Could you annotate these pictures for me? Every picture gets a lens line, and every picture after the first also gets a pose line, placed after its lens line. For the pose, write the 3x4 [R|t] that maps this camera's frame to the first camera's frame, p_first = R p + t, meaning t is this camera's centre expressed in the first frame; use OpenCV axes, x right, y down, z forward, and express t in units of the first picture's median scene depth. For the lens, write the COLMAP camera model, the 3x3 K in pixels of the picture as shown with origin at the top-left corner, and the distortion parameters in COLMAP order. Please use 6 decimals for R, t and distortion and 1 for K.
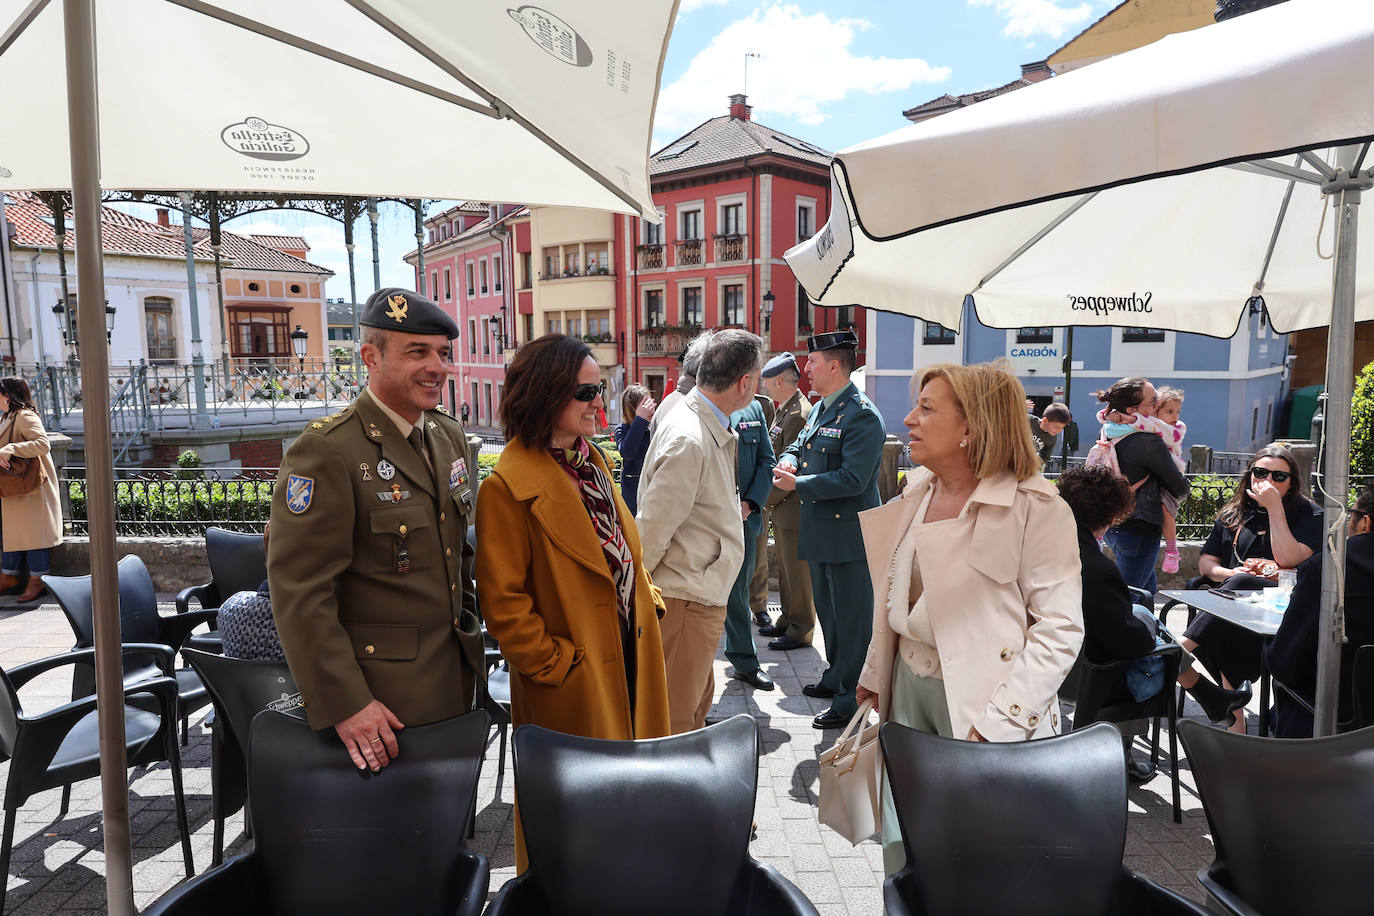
lens RADIAL K [[905.4, 0, 700.8], [0, 905.4, 481.6], [0, 0, 1]] dist [0.004461, -0.000394]
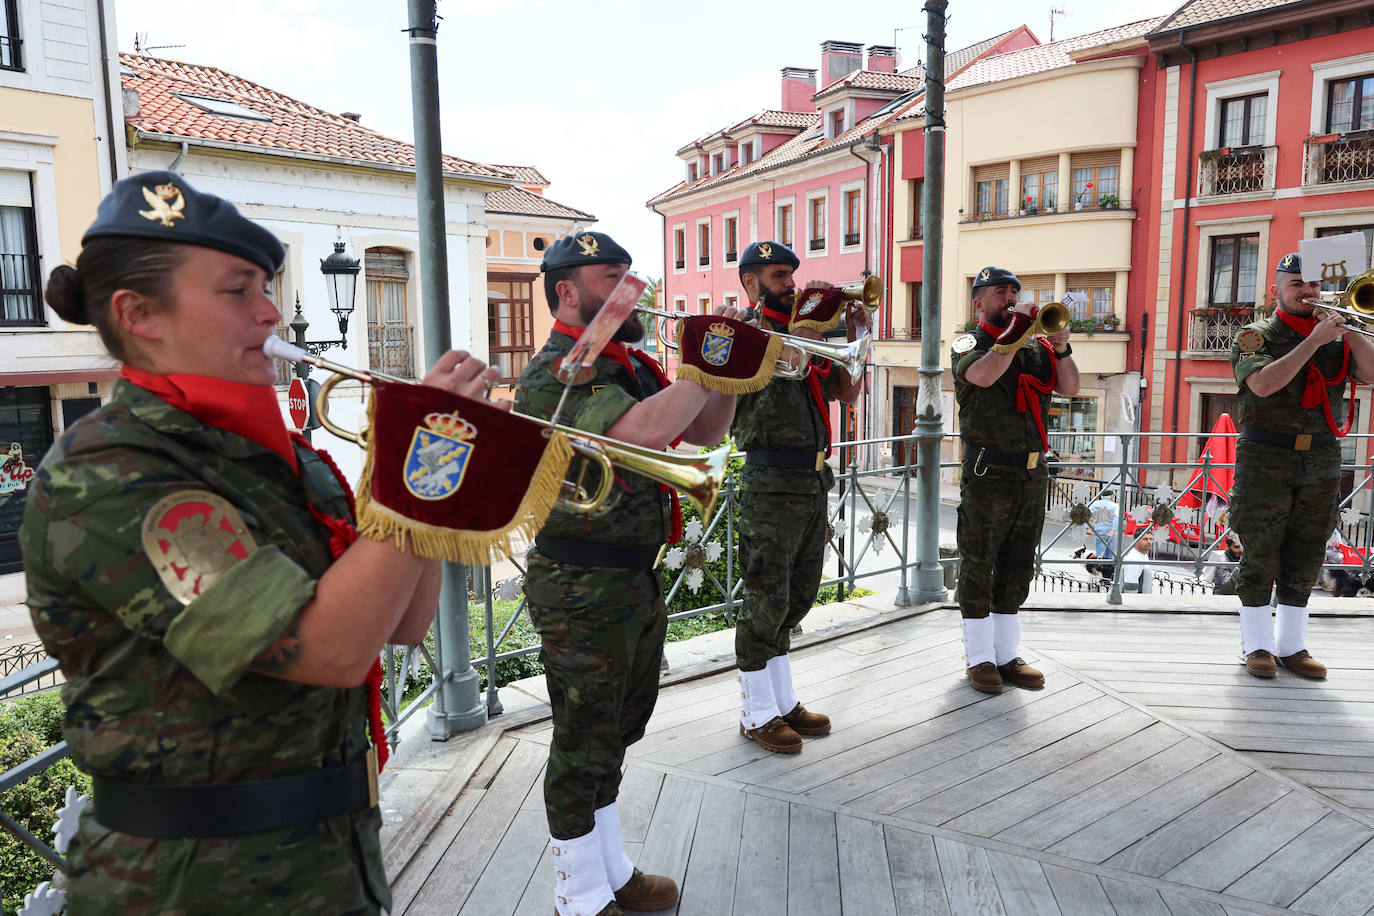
lens RADIAL K [[1044.1, 0, 708.2], [0, 1044.1, 463.7], [0, 0, 1]] dist [0.009937, -0.011831]
pose [[0.990715, 0.018834, -0.134641, -0.252599], [-0.020897, 0.999685, -0.013929, -0.058478], [0.134336, 0.016614, 0.990797, 0.331090]]
